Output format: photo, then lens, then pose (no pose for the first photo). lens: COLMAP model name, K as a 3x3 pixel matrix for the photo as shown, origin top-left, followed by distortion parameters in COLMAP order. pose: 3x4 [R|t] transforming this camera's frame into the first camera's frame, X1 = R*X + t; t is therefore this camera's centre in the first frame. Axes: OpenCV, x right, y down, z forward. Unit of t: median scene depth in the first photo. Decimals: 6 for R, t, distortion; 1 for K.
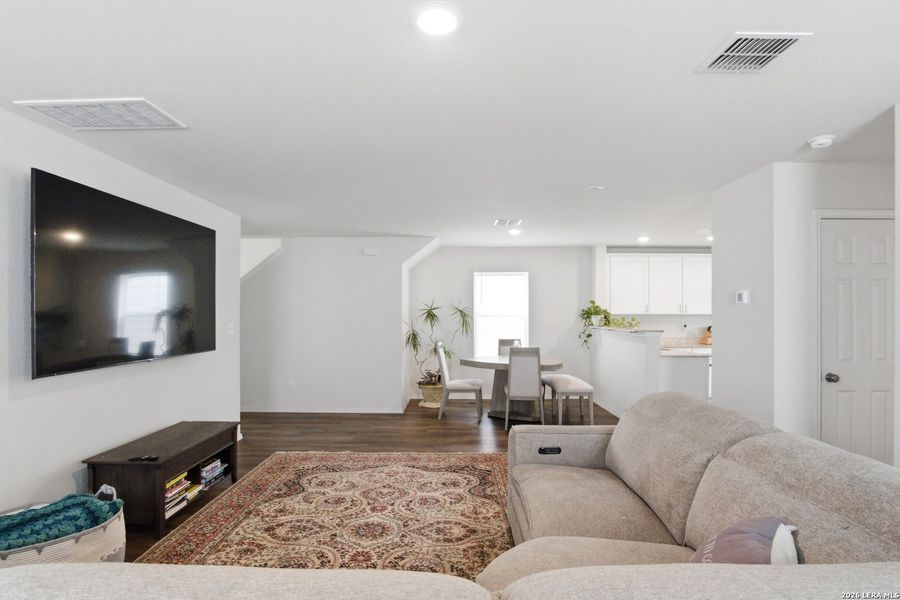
lens RADIAL K [[476.6, 0, 456.6], [0, 476.6, 304.3], [0, 0, 1]] dist [-0.026186, 0.004416]
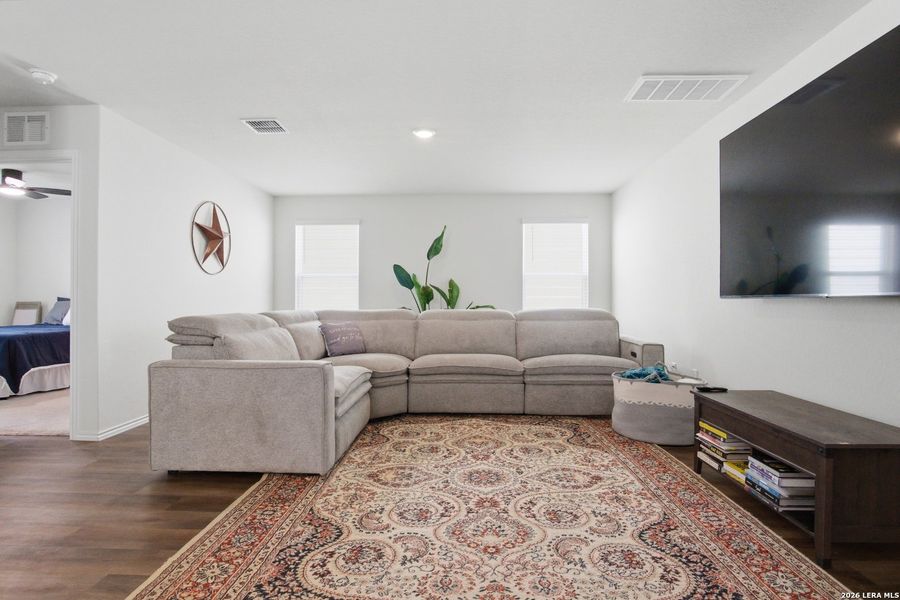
lens RADIAL K [[476.6, 0, 444.1], [0, 476.6, 301.2], [0, 0, 1]] dist [-0.026186, 0.004416]
pose [[-0.998522, -0.002115, 0.054313, -0.136252], [-0.003265, 0.999772, -0.021093, 0.142152], [-0.054256, -0.021240, -0.998301, 1.690049]]
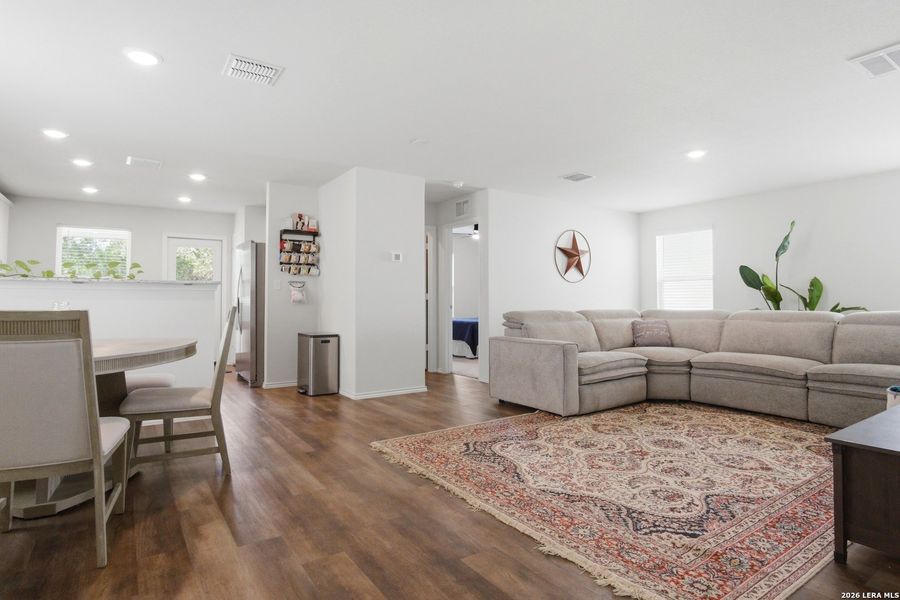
lens RADIAL K [[476.6, 0, 451.2], [0, 476.6, 299.1], [0, 0, 1]] dist [-0.026186, 0.004416]
pose [[-0.554032, 0.001382, 0.832494, -0.735095], [-0.019131, 0.999713, -0.014391, 0.140678], [-0.832276, -0.023900, -0.553846, 1.818694]]
